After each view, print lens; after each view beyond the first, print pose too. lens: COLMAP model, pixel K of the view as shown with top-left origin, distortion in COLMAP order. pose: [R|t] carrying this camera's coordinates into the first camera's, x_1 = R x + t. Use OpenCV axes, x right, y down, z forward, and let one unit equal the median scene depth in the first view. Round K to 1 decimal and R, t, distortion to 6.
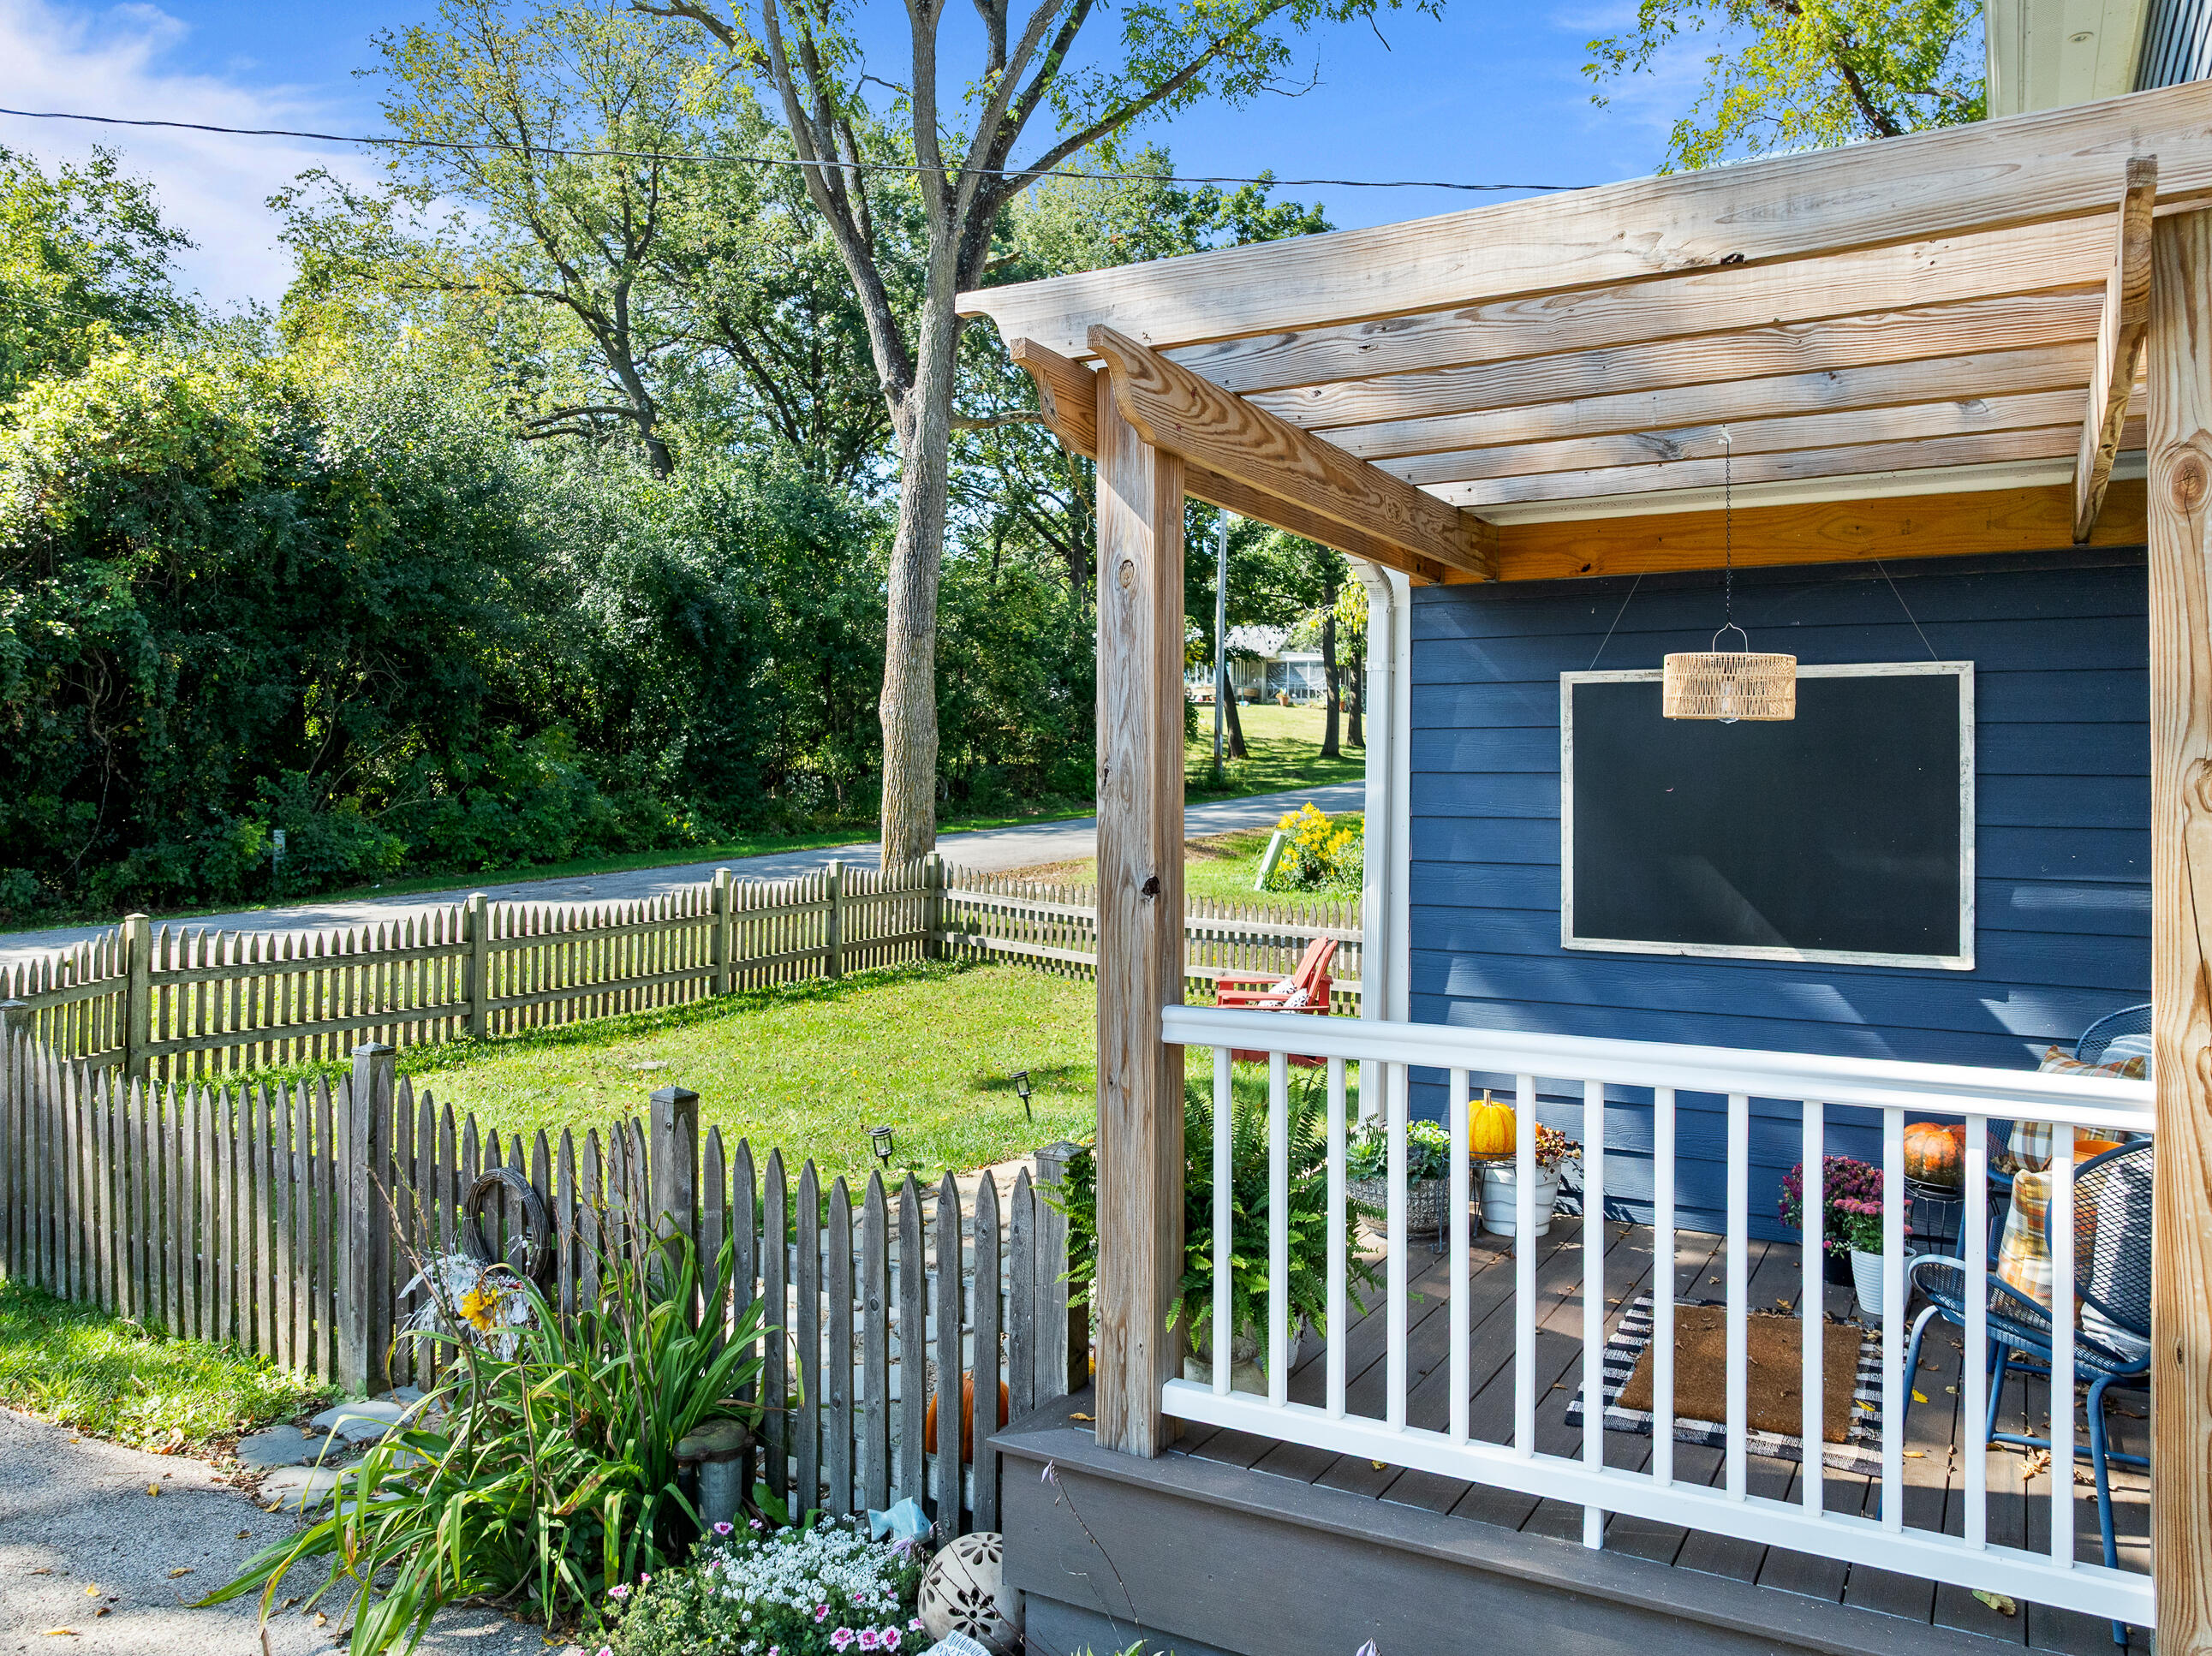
lens RADIAL K [[1604.2, 0, 1105.3], [0, 1604.2, 779.9], [0, 0, 1]] dist [-0.011399, -0.000095]
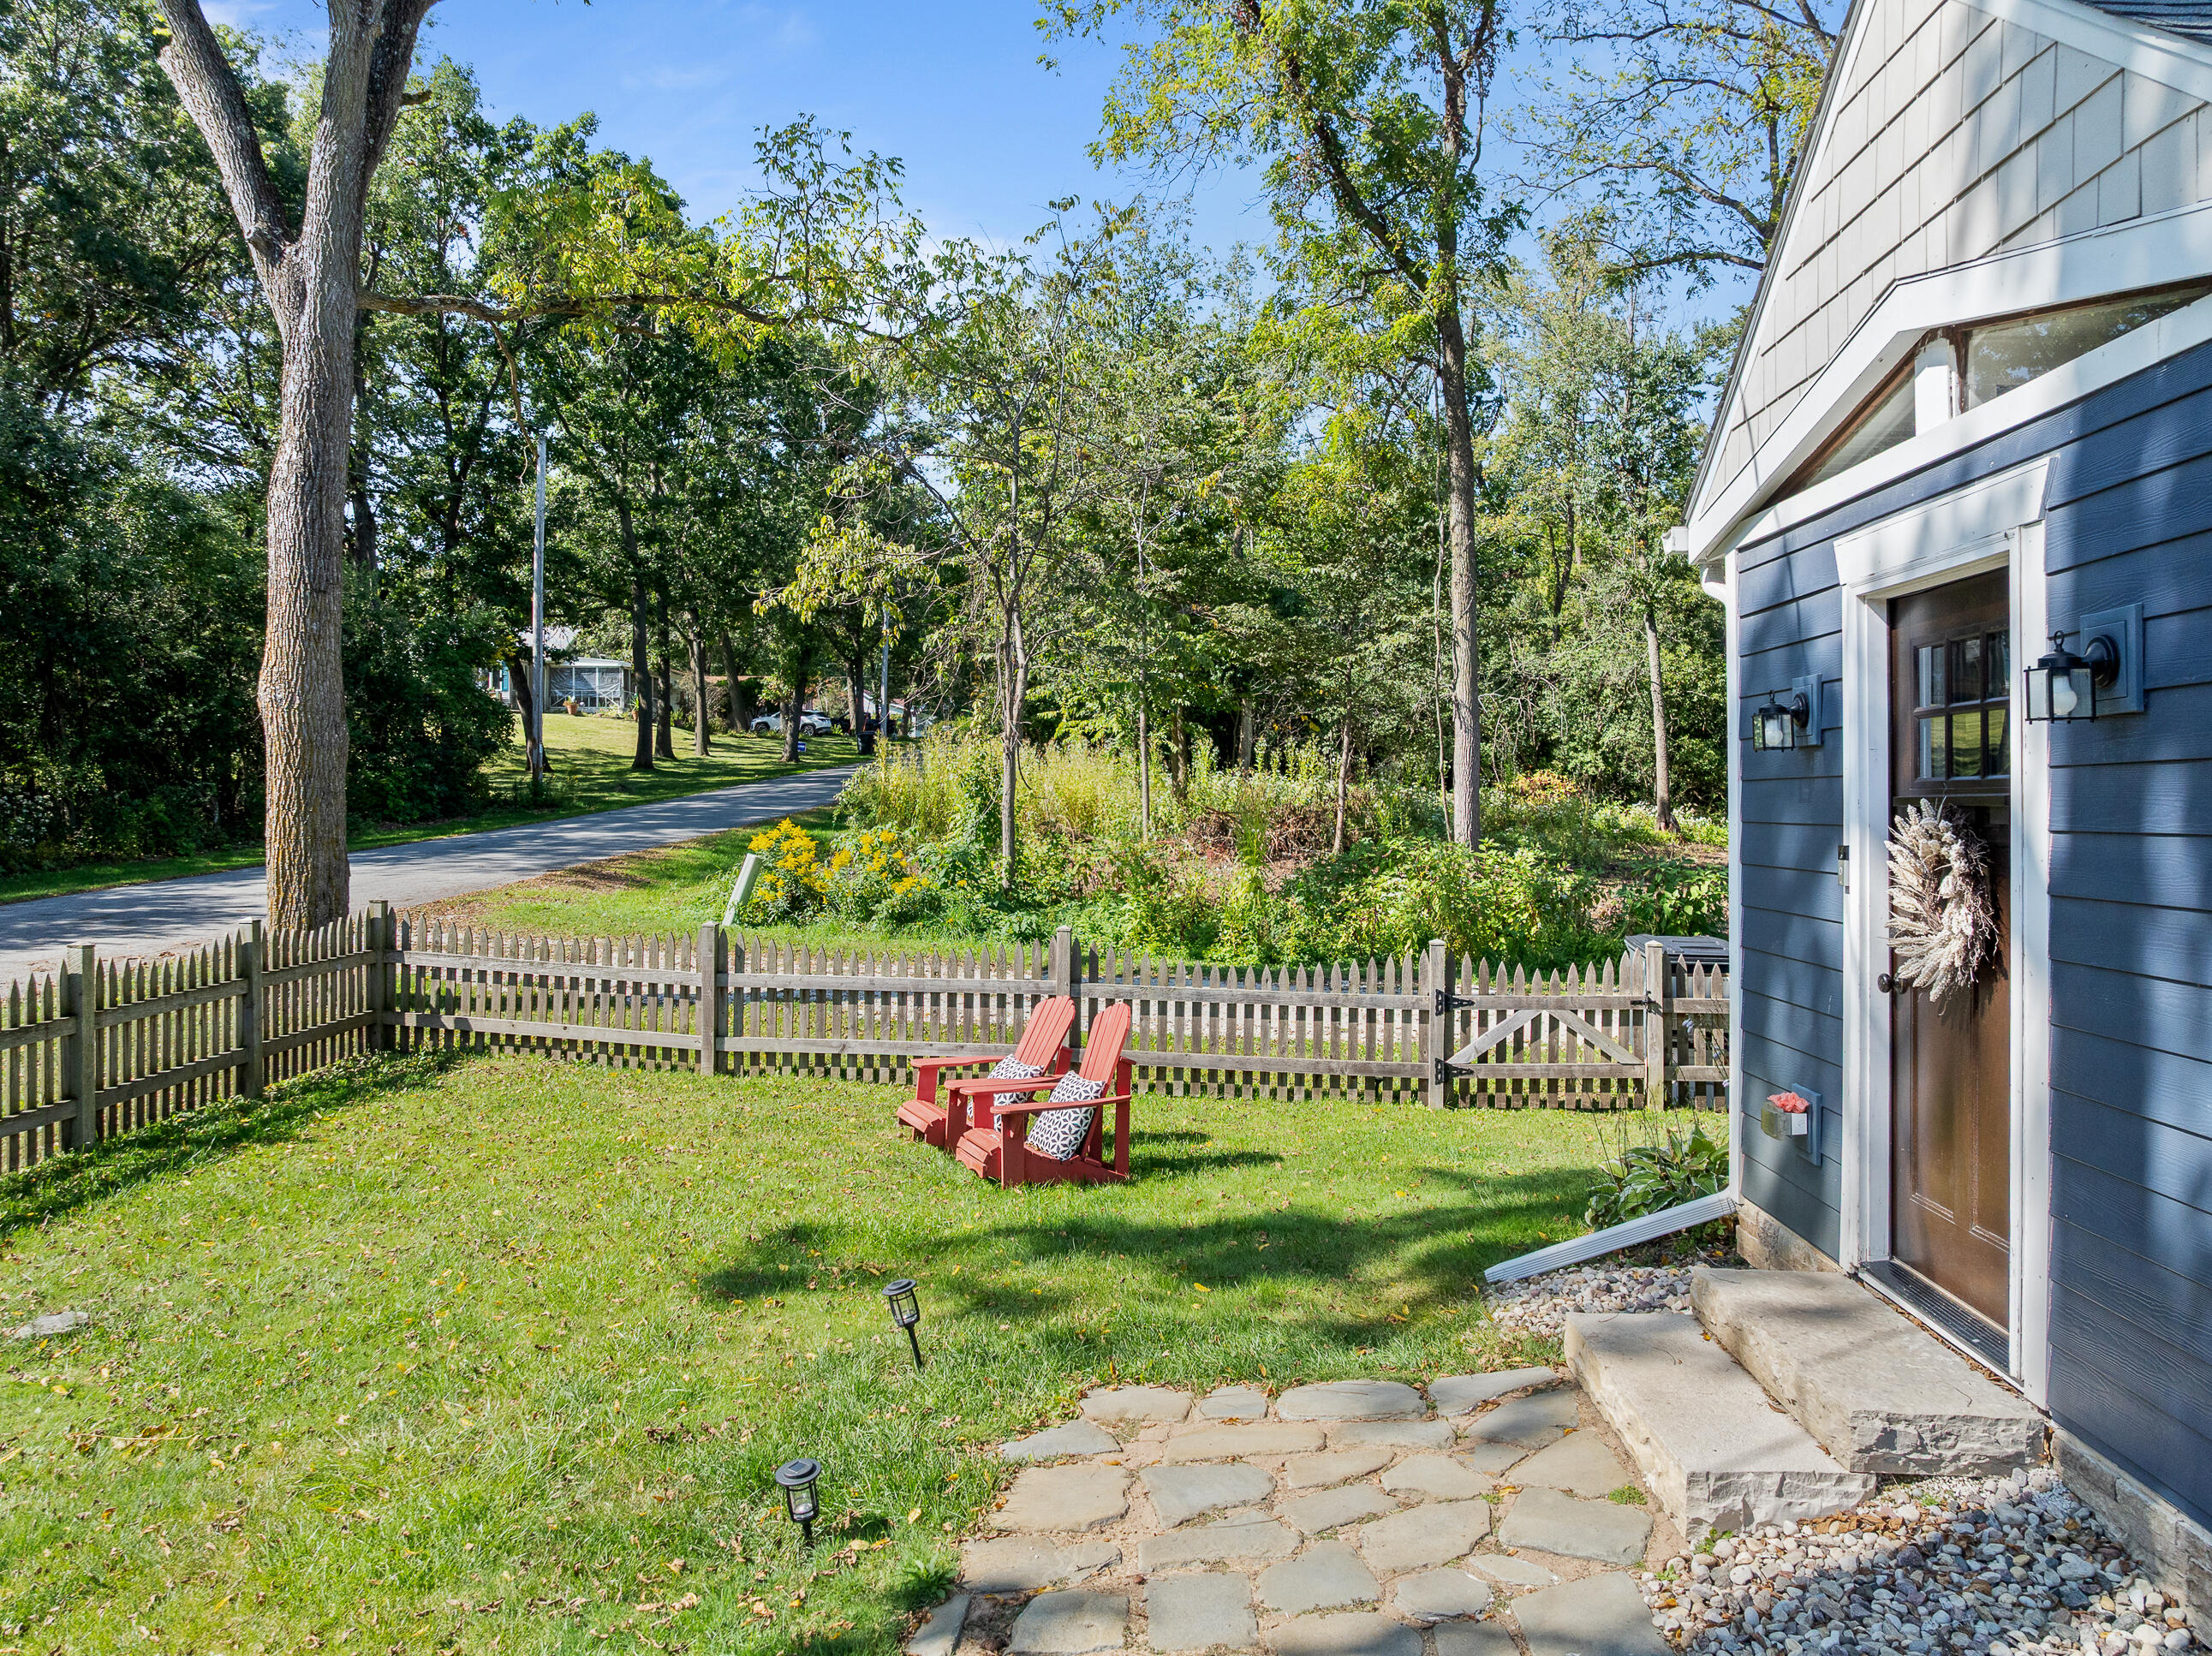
lens RADIAL K [[1603.1, 0, 1118.1], [0, 1603.1, 821.2], [0, 0, 1]] dist [-0.041383, 0.012271]
pose [[0.893572, -0.018506, 0.448539, -0.117035], [0.010722, 0.999745, 0.019888, 0.000938], [-0.448793, -0.012962, 0.893542, 0.216214]]
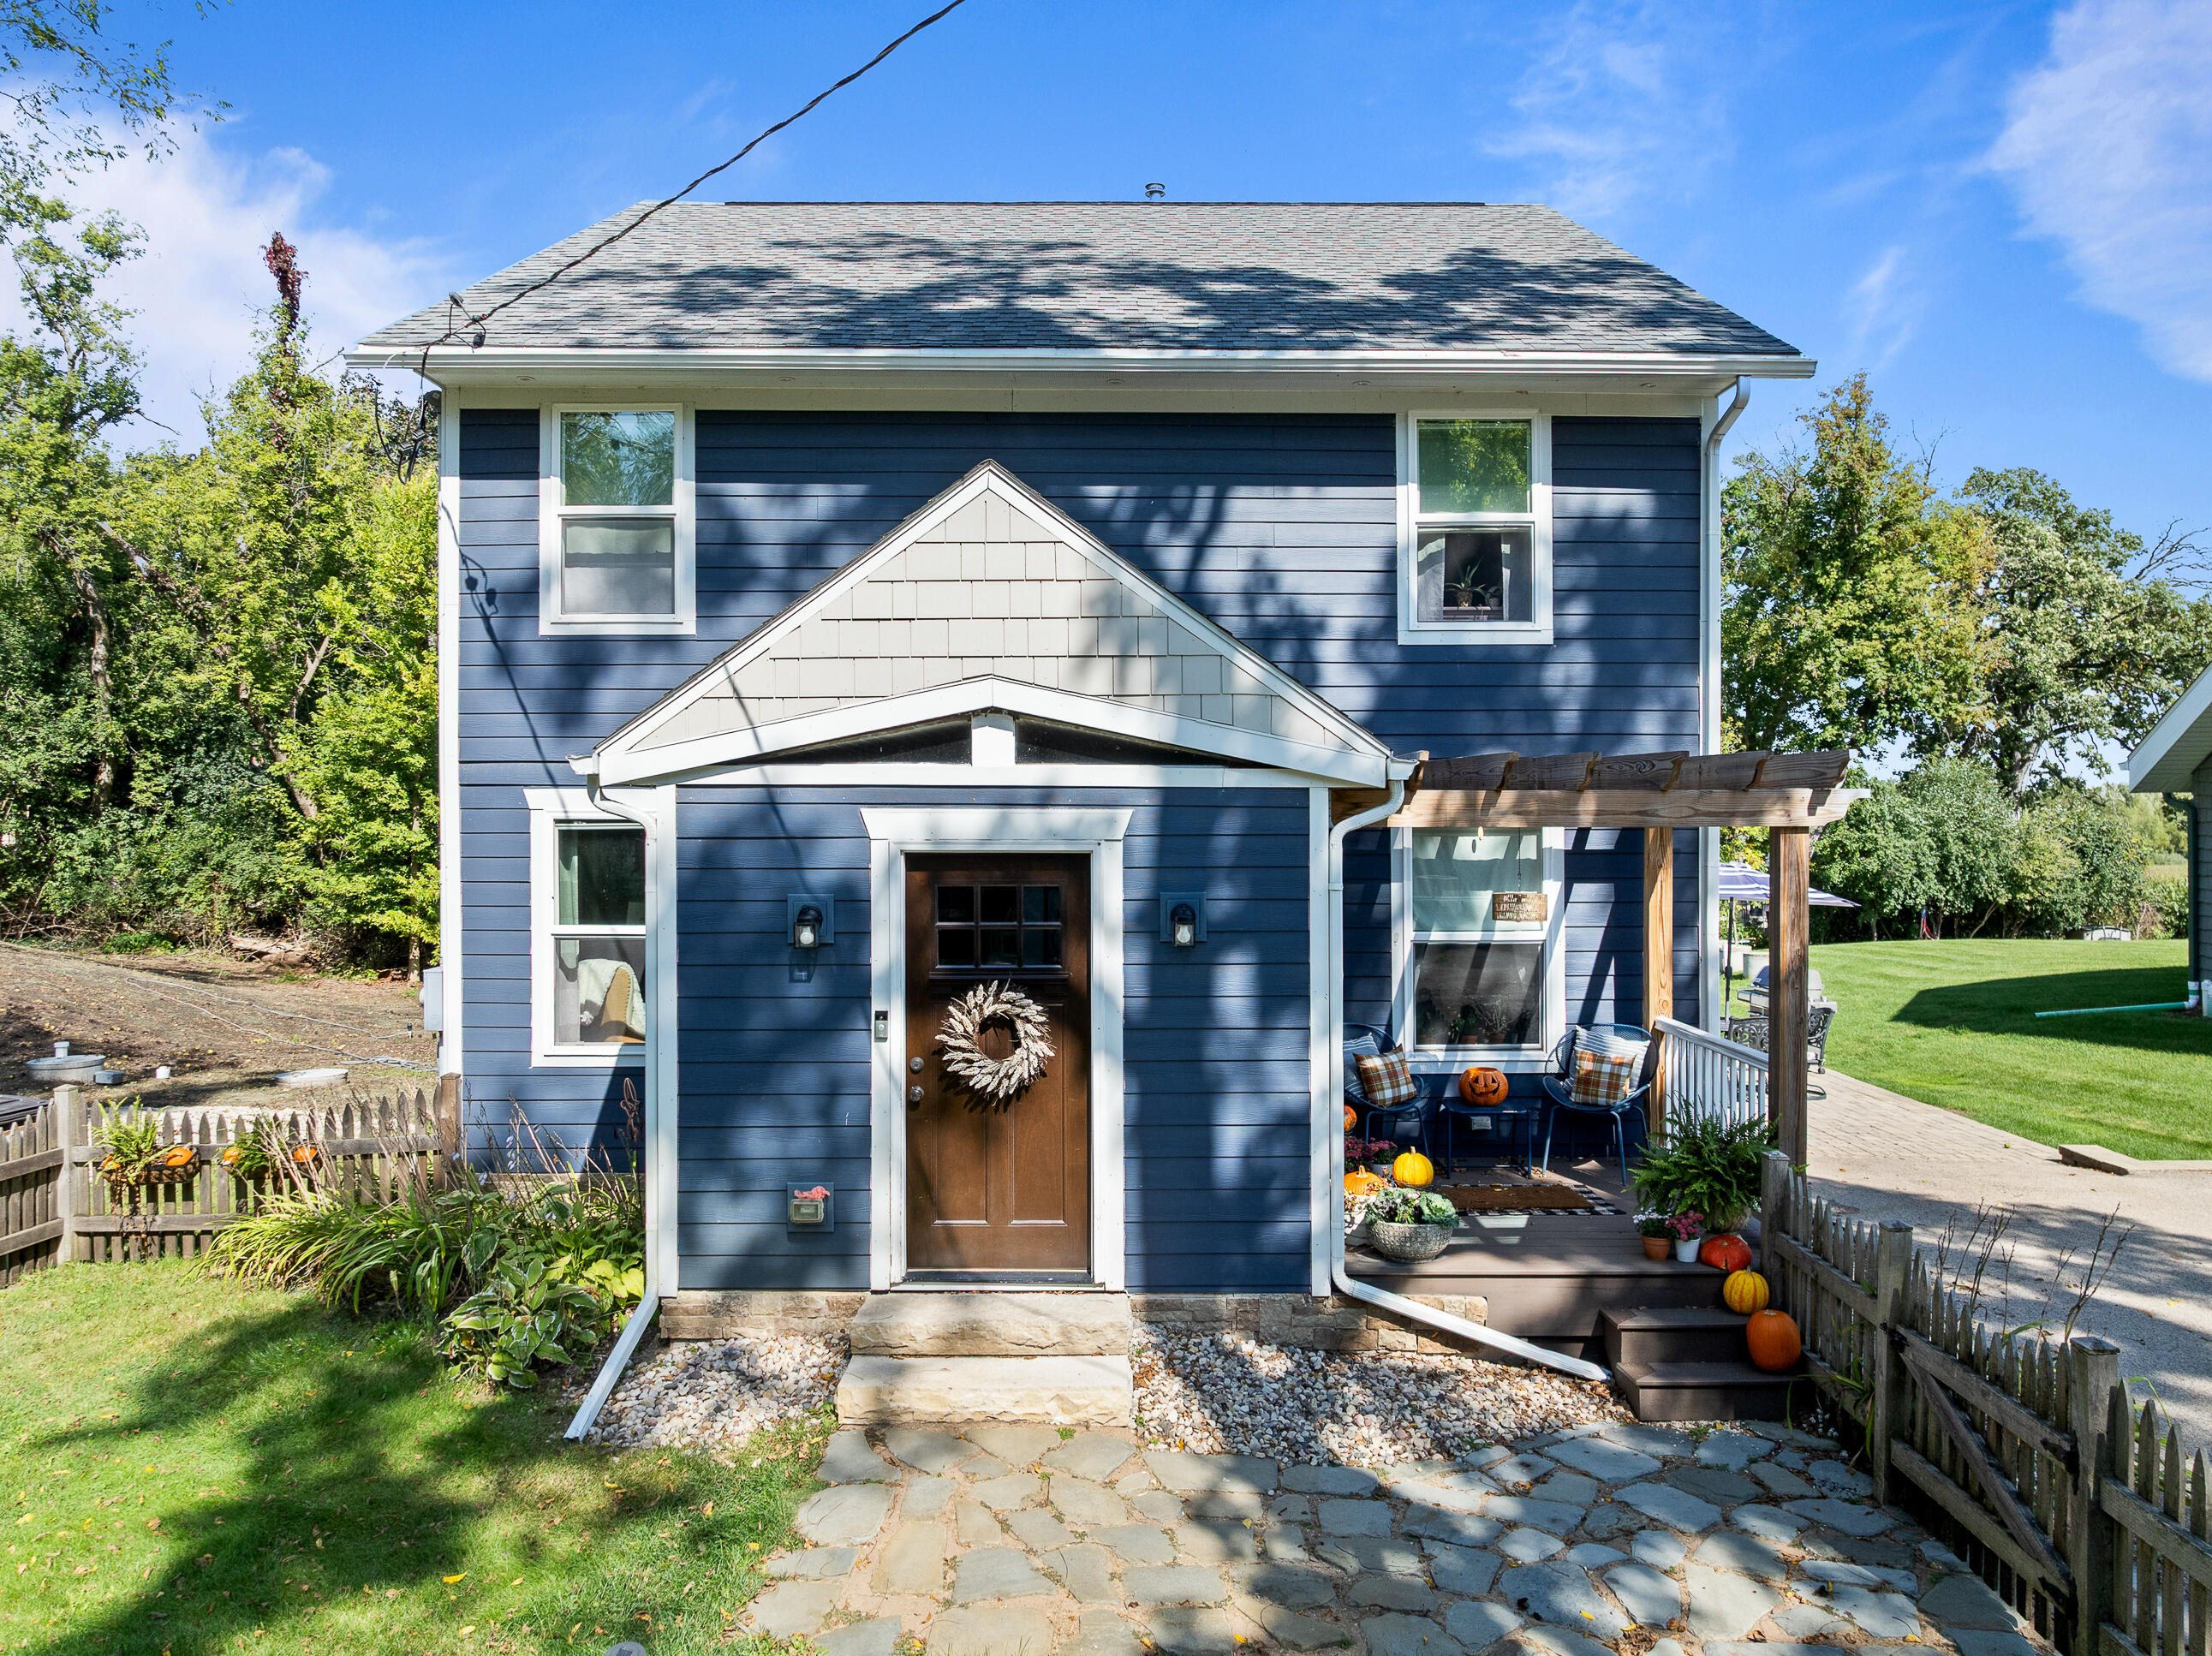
lens RADIAL K [[1603.1, 0, 1118.1], [0, 1603.1, 821.2], [0, 0, 1]] dist [-0.041383, 0.012271]
pose [[-0.488026, -0.012687, 0.872737, -0.266796], [-0.011276, 0.999903, 0.008230, -0.038802], [-0.872756, -0.005824, -0.488121, 0.530951]]
